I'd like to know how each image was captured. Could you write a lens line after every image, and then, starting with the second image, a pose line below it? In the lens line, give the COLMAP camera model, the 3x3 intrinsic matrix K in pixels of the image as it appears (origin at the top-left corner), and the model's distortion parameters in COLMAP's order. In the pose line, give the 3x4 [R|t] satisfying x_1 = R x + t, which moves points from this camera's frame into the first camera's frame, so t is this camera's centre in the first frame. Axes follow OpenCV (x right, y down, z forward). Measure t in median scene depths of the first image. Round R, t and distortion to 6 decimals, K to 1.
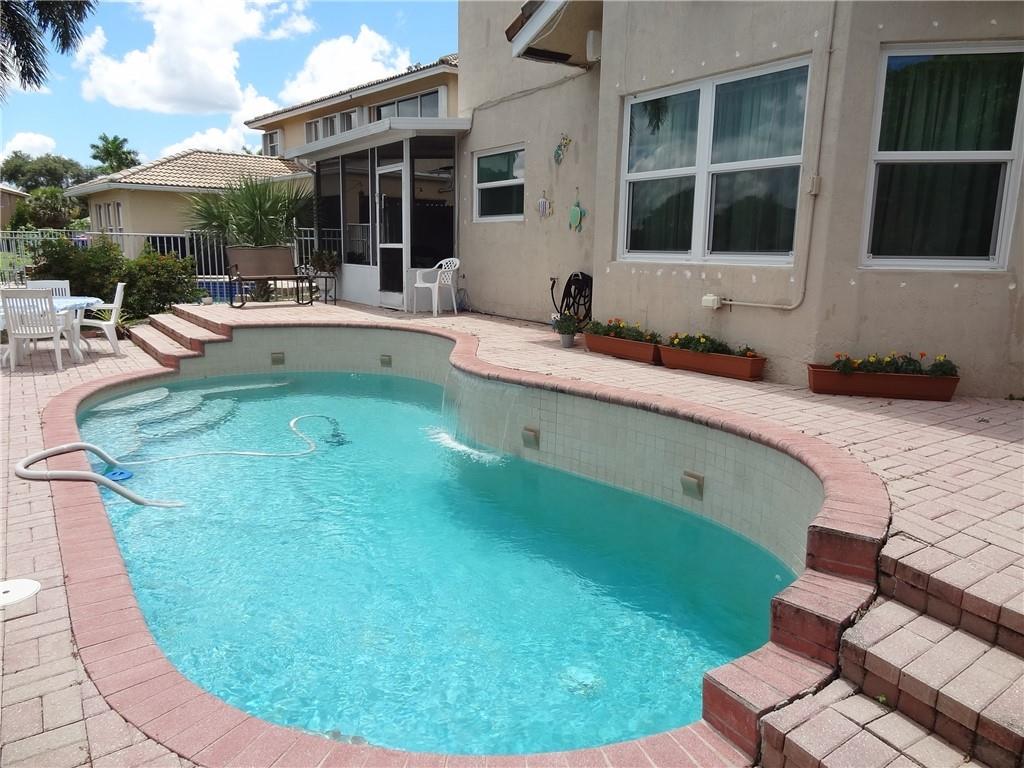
lens RADIAL K [[714.8, 0, 514.3], [0, 714.8, 384.4], [0, 0, 1]] dist [-0.002225, 0.007862]
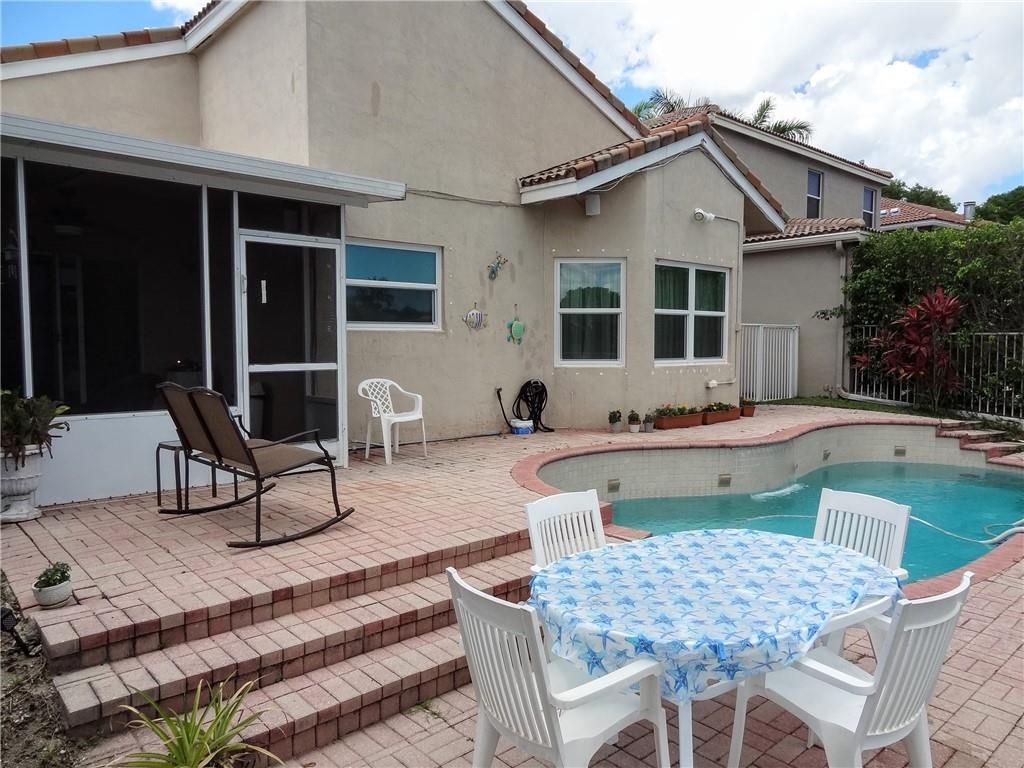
lens RADIAL K [[714.8, 0, 514.3], [0, 714.8, 384.4], [0, 0, 1]] dist [-0.002225, 0.007862]
pose [[-0.125443, -0.056603, 0.990485, -1.018076], [0.191466, 0.978221, 0.080151, -0.248021], [-0.973450, 0.199699, -0.111874, 1.169101]]
